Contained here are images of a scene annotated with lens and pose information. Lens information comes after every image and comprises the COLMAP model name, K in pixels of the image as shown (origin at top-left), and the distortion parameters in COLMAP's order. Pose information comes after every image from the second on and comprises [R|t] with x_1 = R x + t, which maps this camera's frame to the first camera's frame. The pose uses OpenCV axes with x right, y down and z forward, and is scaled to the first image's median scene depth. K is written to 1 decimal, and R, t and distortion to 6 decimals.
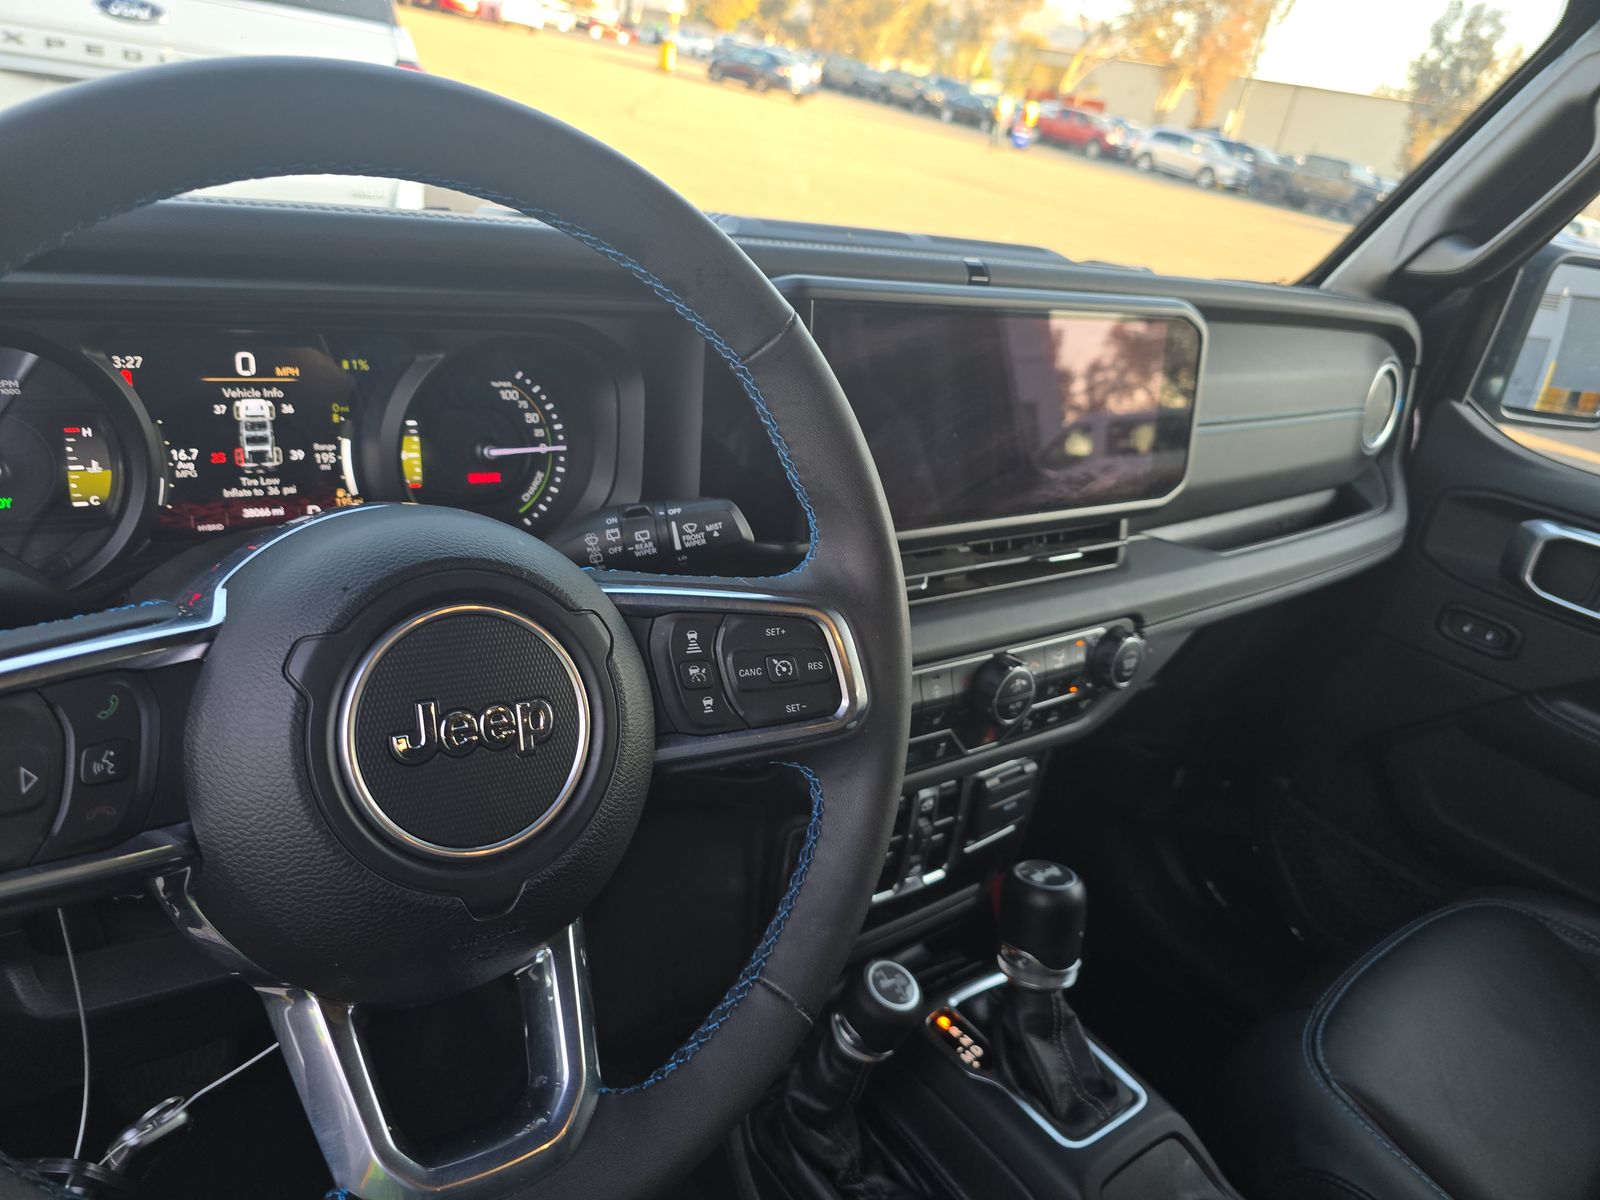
lens RADIAL K [[1096.7, 0, 789.5], [0, 1096.7, 584.4], [0, 0, 1]] dist [0.048070, -0.070168]
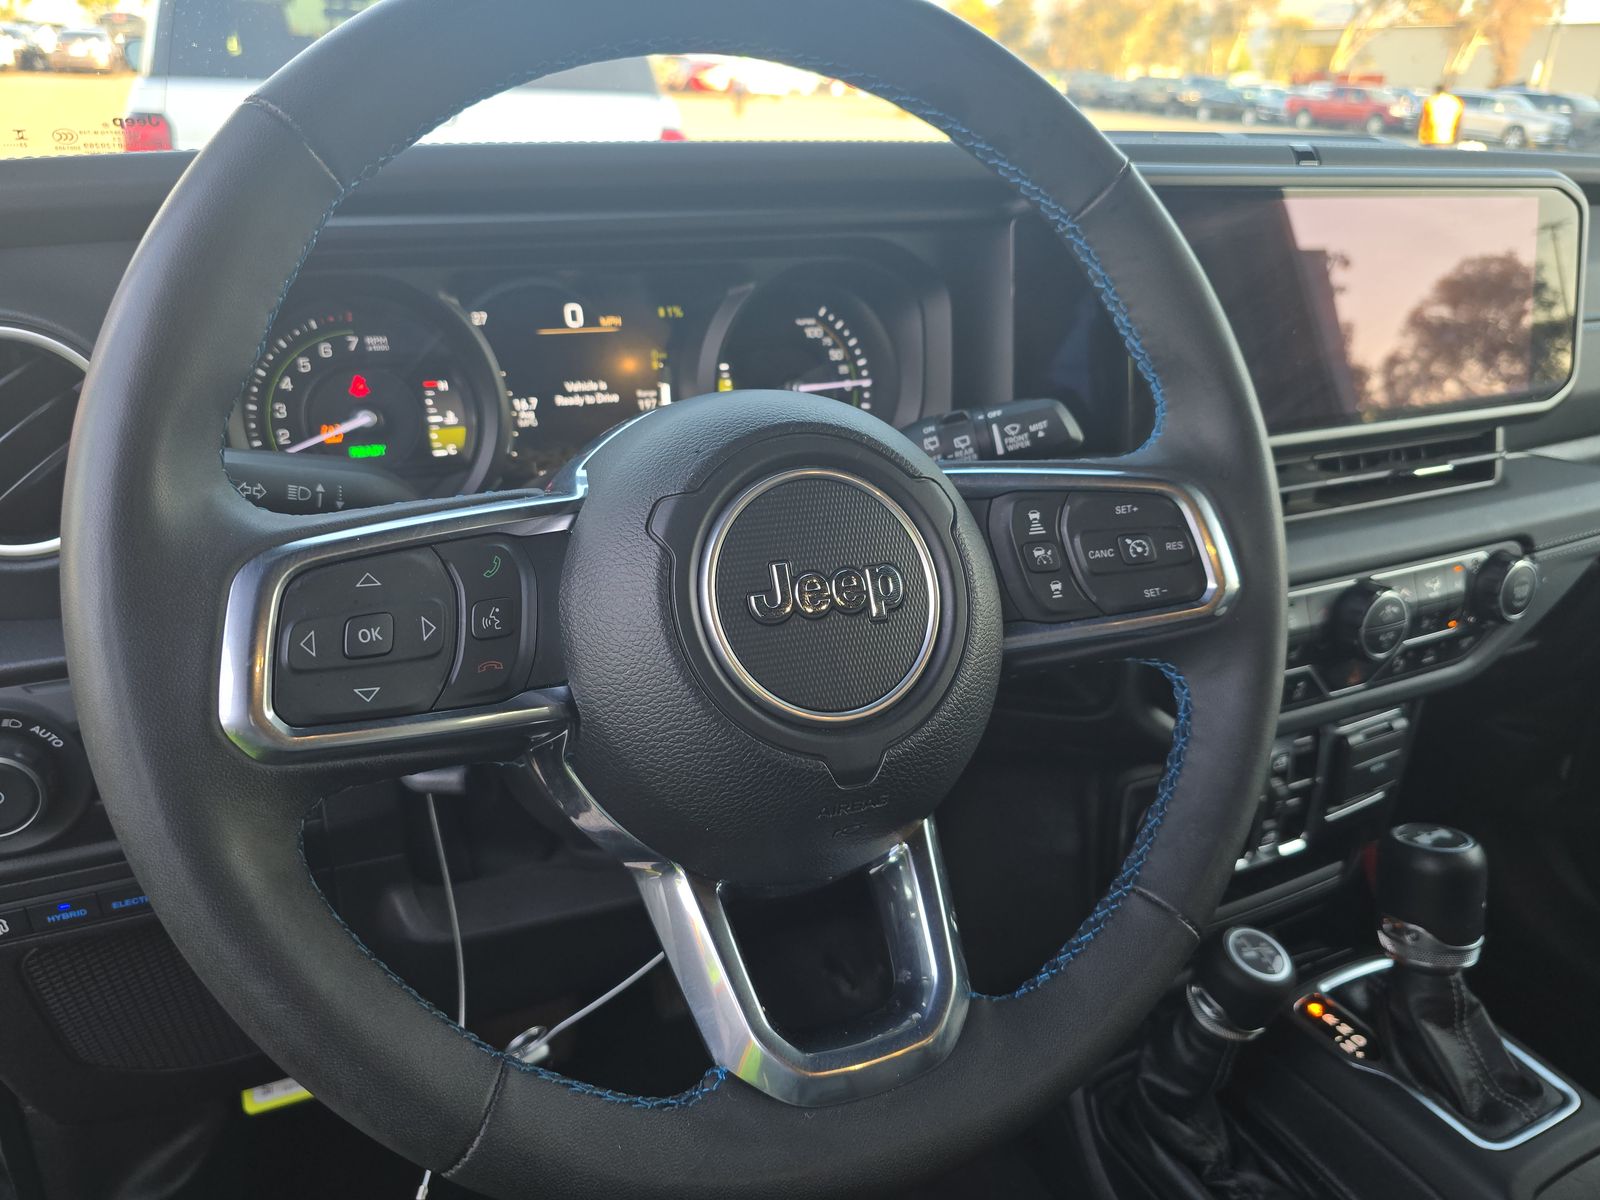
lens RADIAL K [[1104.3, 0, 789.3], [0, 1104.3, 586.9], [0, 0, 1]] dist [0.029430, -0.042027]
pose [[0.969793, -0.058642, -0.236776, -0.058544], [0.050429, 0.997902, -0.040603, 0.108535], [0.238661, 0.027436, 0.970715, 0.033810]]
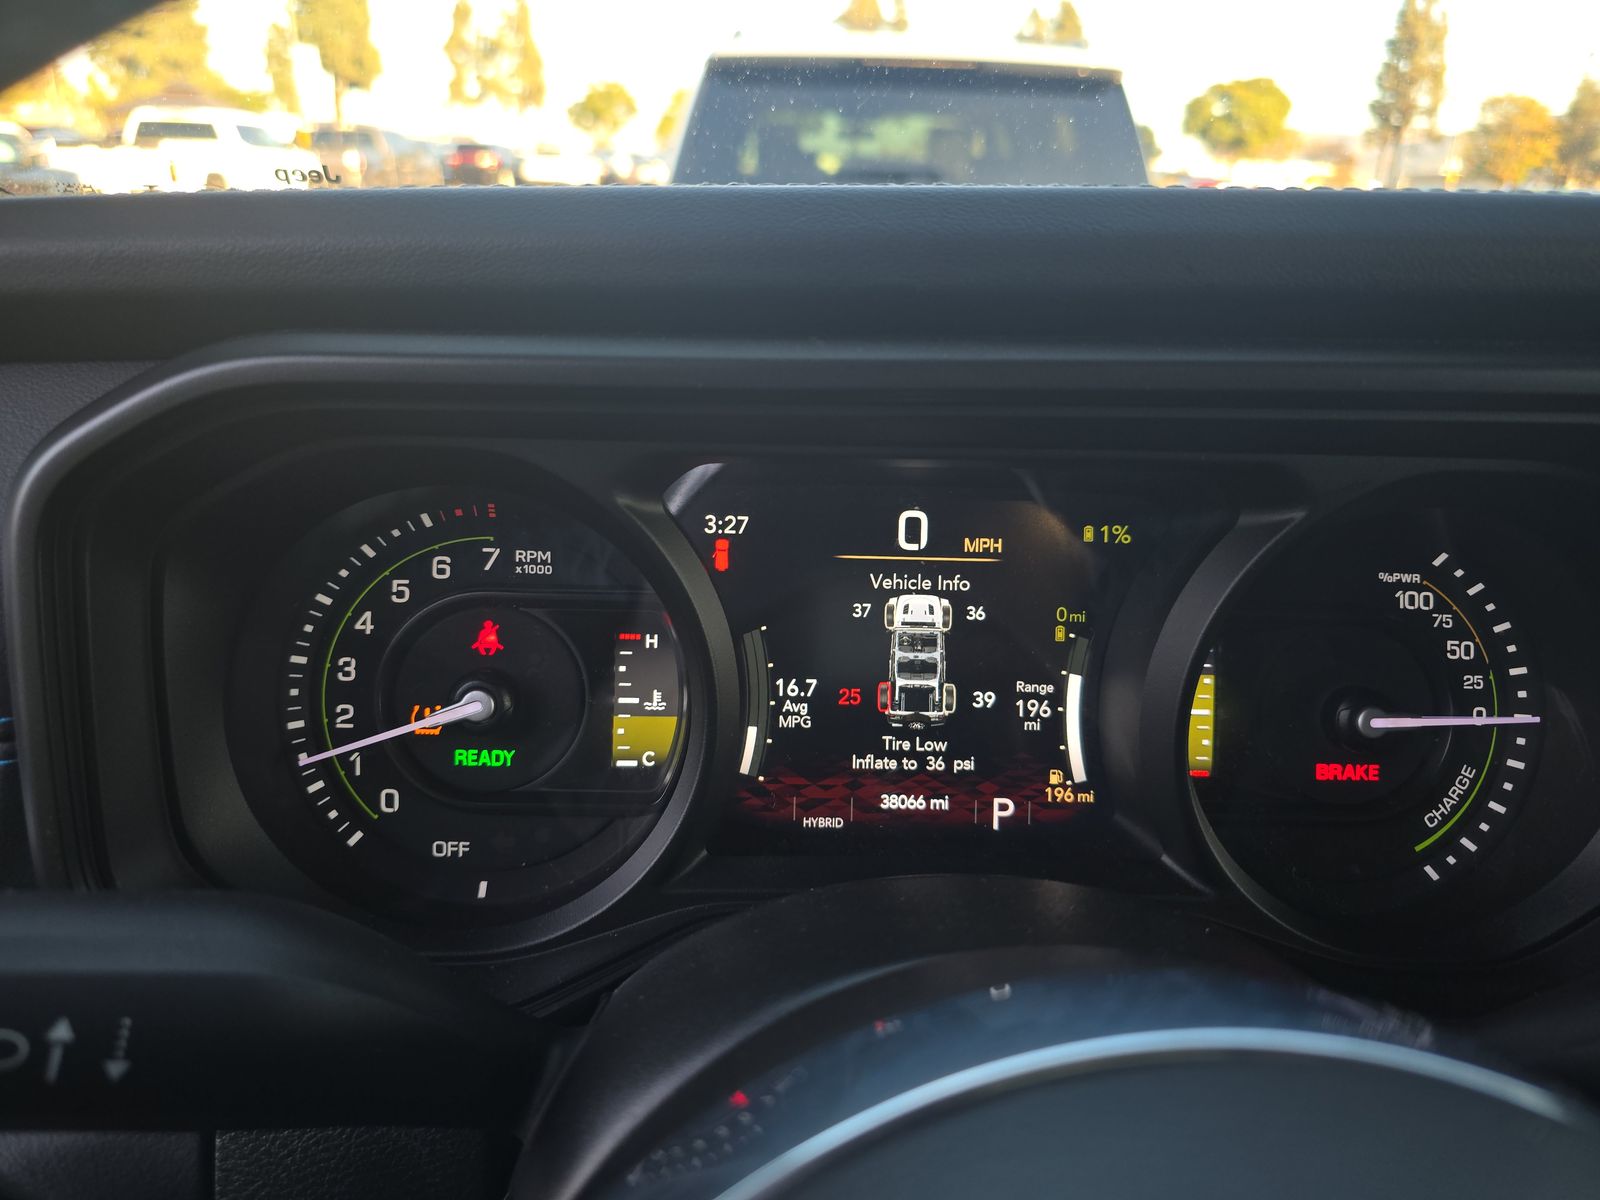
lens RADIAL K [[1104.3, 0, 789.3], [0, 1104.3, 586.9], [0, 0, 1]] dist [0.029430, -0.042027]
pose [[0.812470, 0.038662, -0.581720, -0.218511], [-0.128932, 0.985008, -0.114609, -0.099029], [0.568567, 0.168119, 0.805275, 0.518702]]
